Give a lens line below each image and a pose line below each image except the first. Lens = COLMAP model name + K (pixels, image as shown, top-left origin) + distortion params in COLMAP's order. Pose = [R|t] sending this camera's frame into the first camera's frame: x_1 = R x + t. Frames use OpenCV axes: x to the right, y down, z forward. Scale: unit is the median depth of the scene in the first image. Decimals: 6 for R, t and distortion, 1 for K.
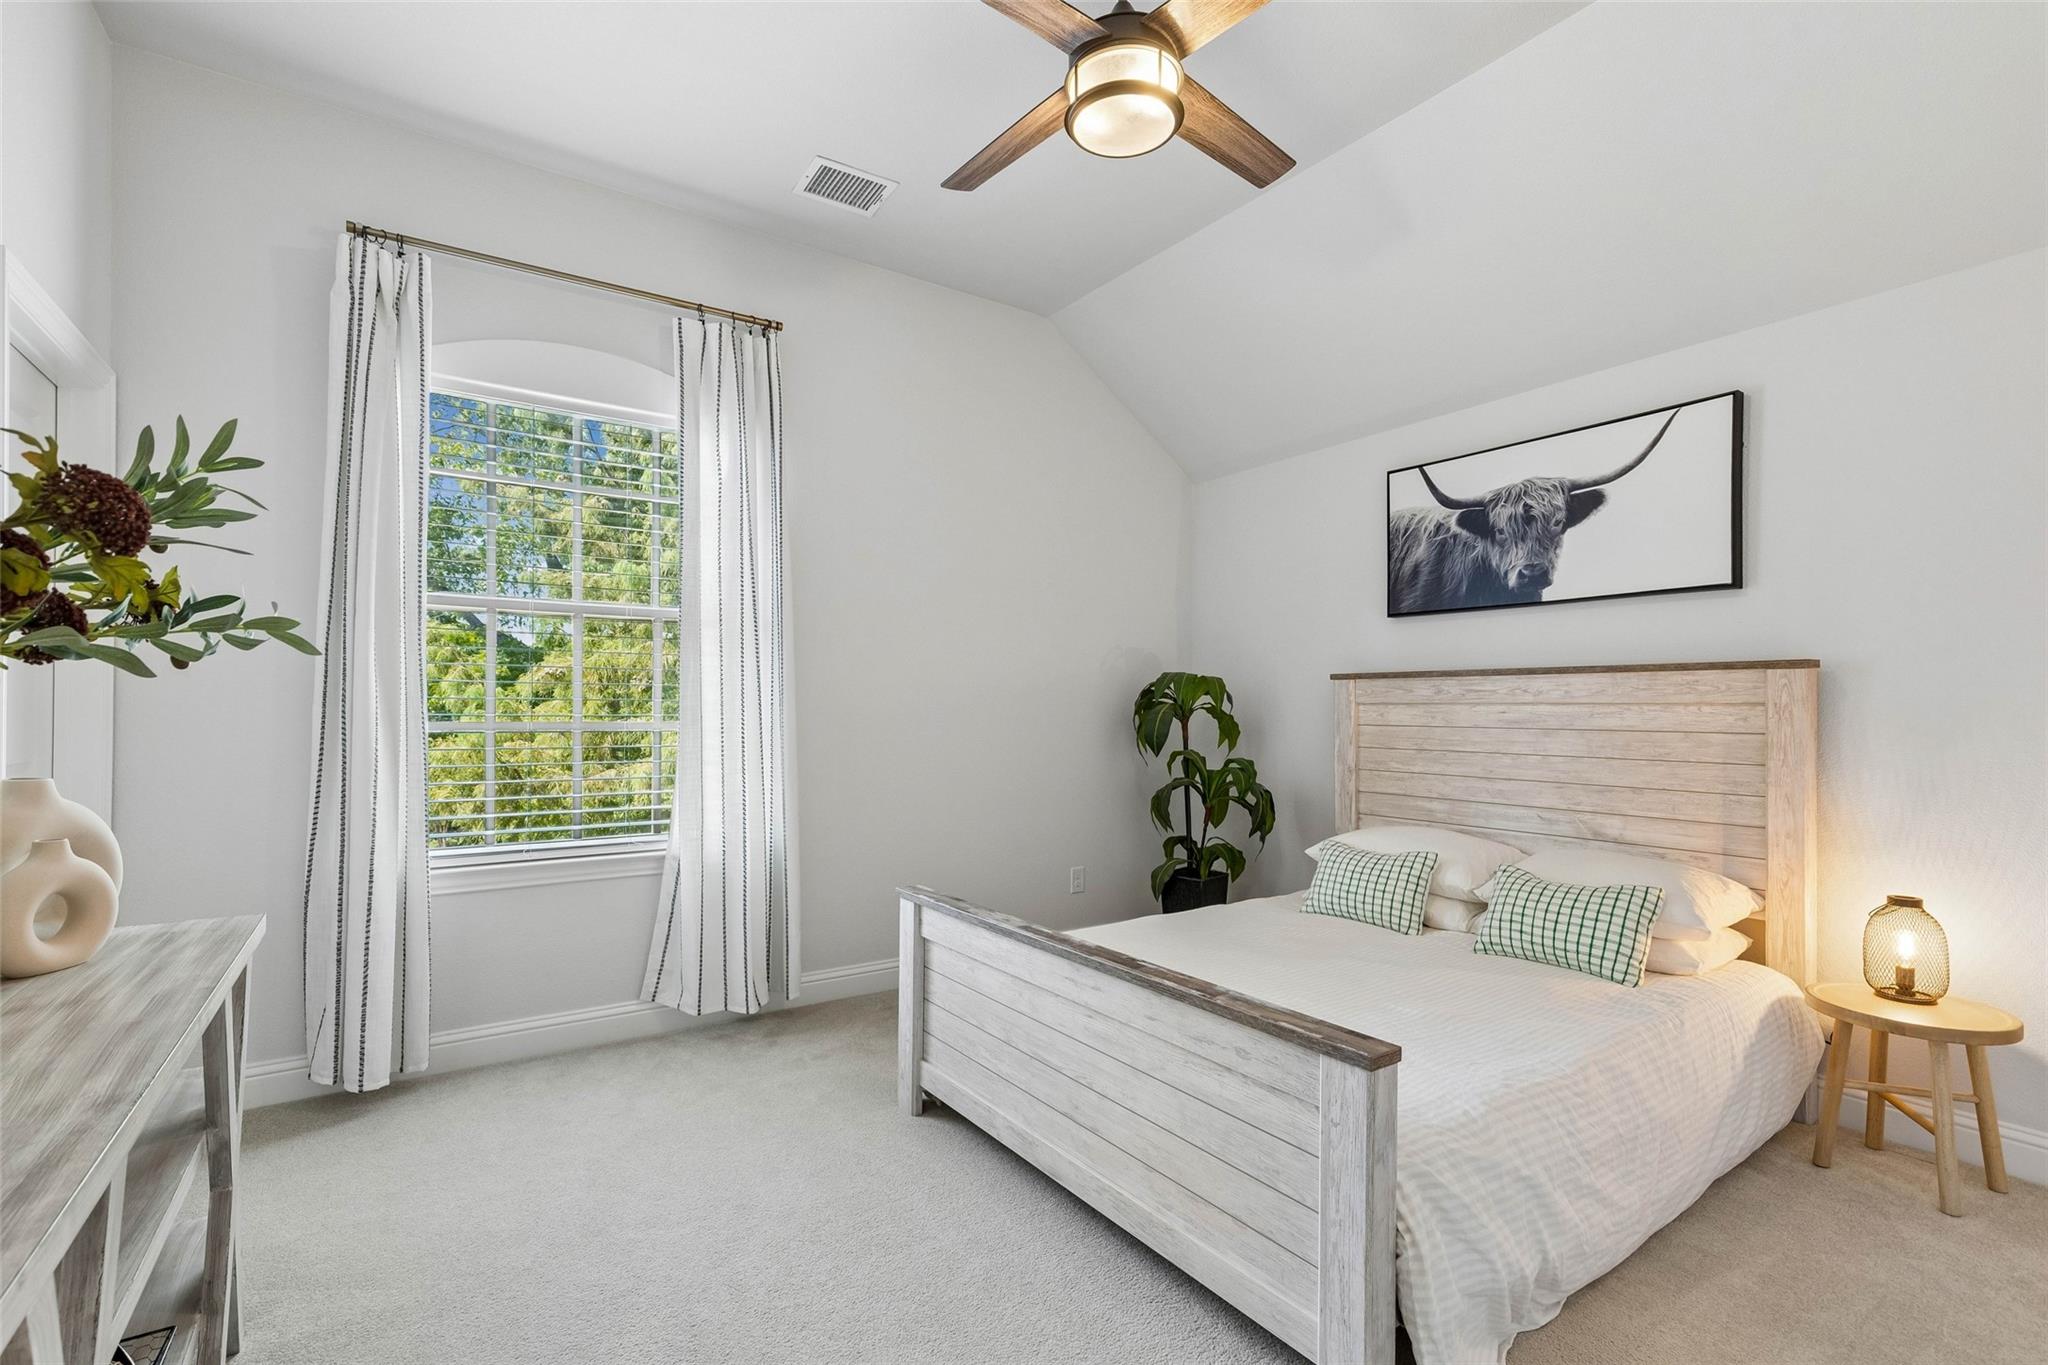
lens RADIAL K [[924.3, 0, 1021.2], [0, 924.3, 694.1], [0, 0, 1]] dist [0.005563, 0.000775]
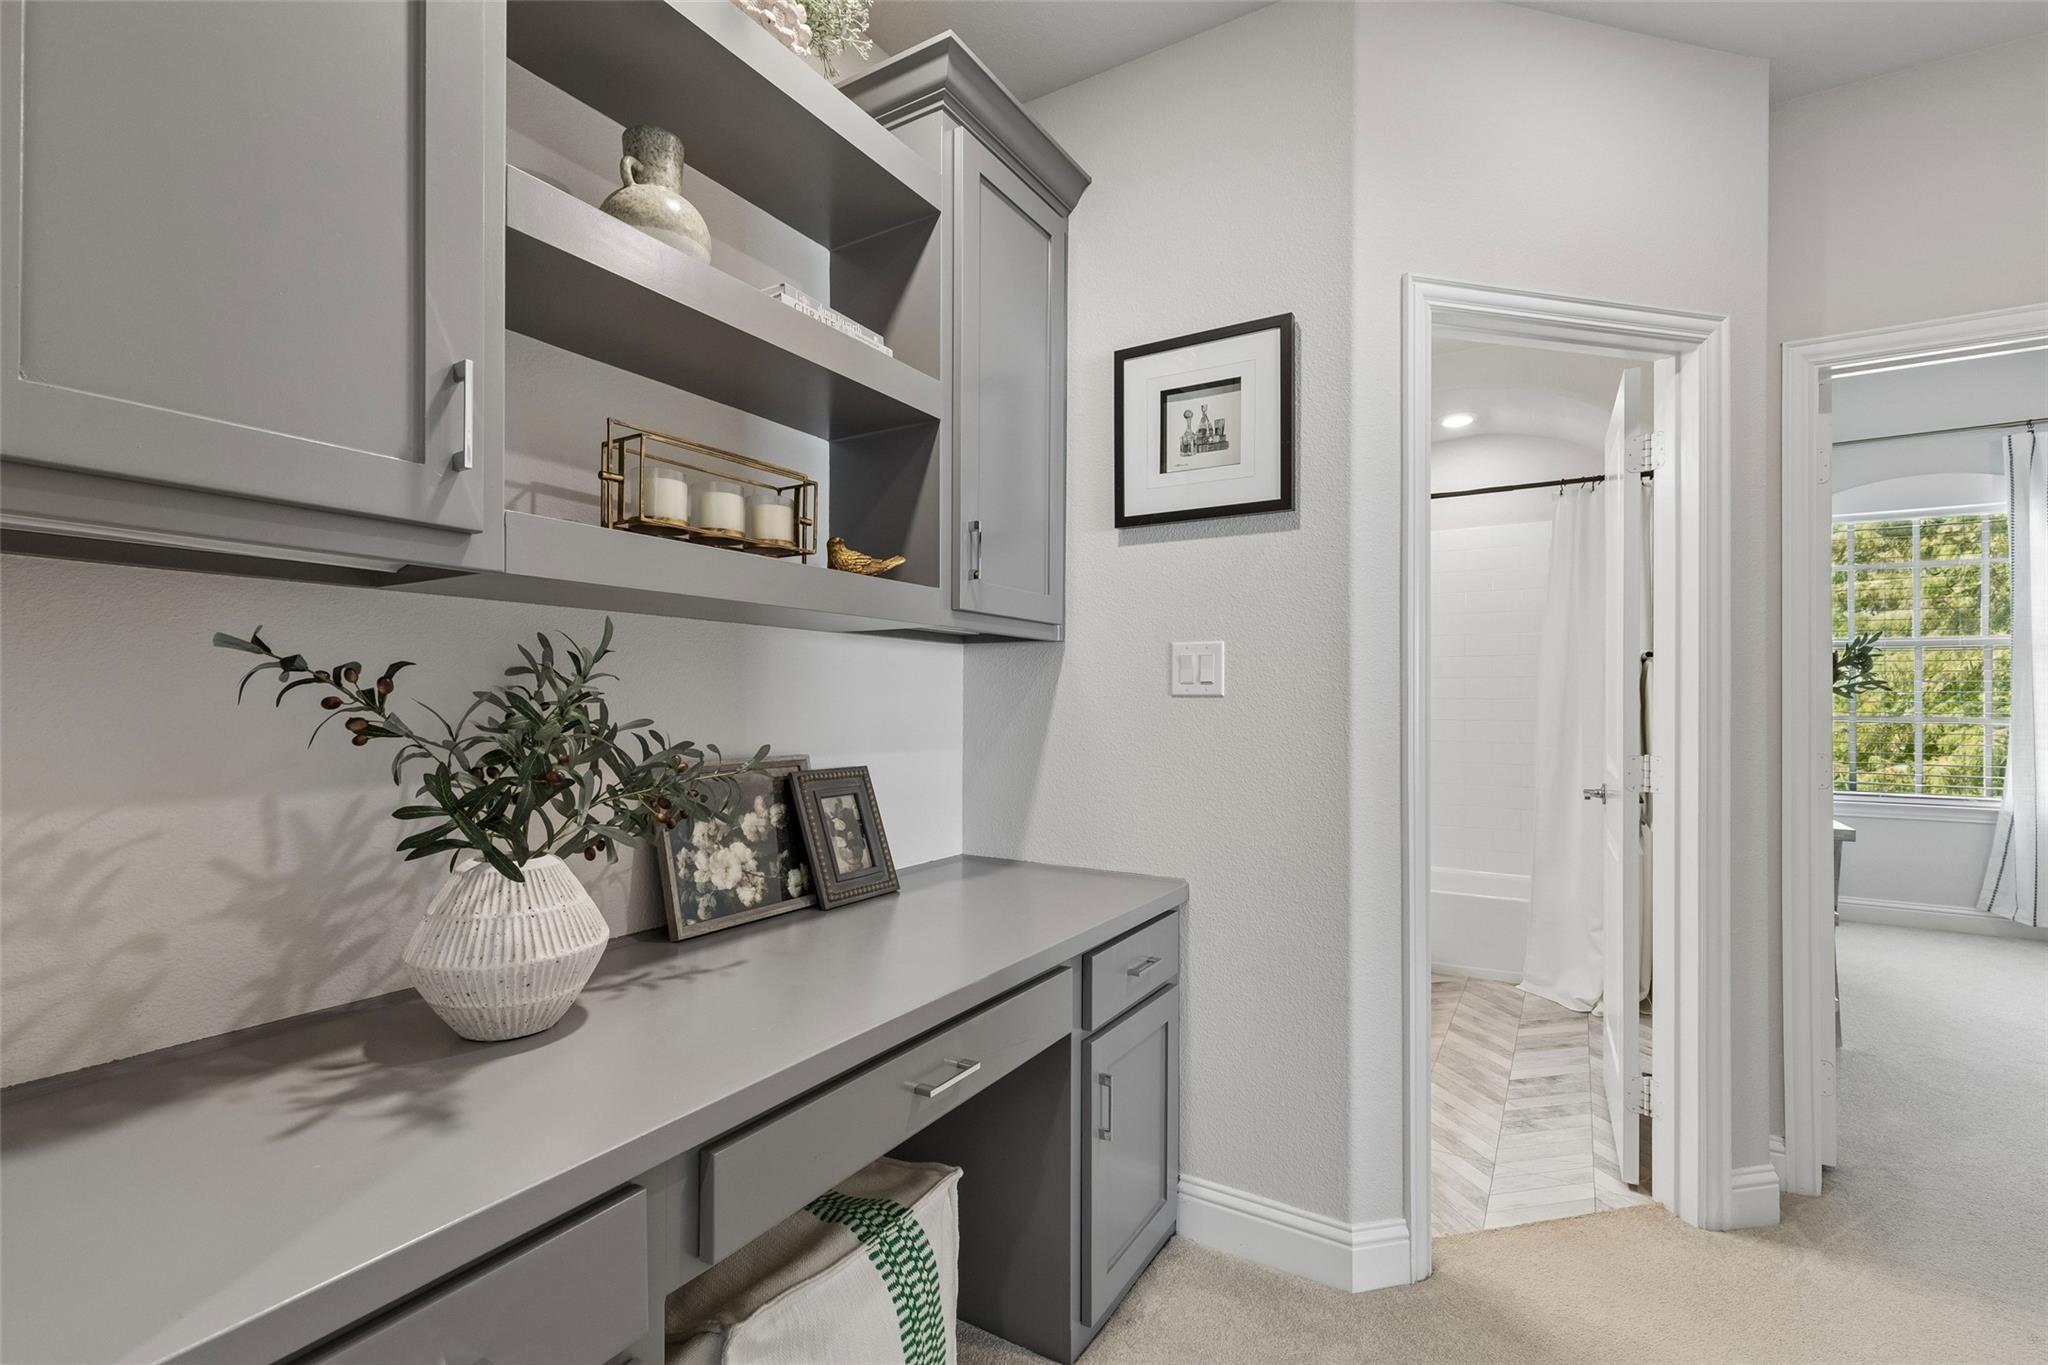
lens RADIAL K [[924.3, 0, 1014.4], [0, 924.3, 695.9], [0, 0, 1]] dist [0.005563, 0.000775]
pose [[0.413323, -0.003549, -0.910578, 0.300302], [0.008268, 0.999966, -0.000144, -0.019165], [0.910547, -0.007469, 0.413338, -0.986192]]
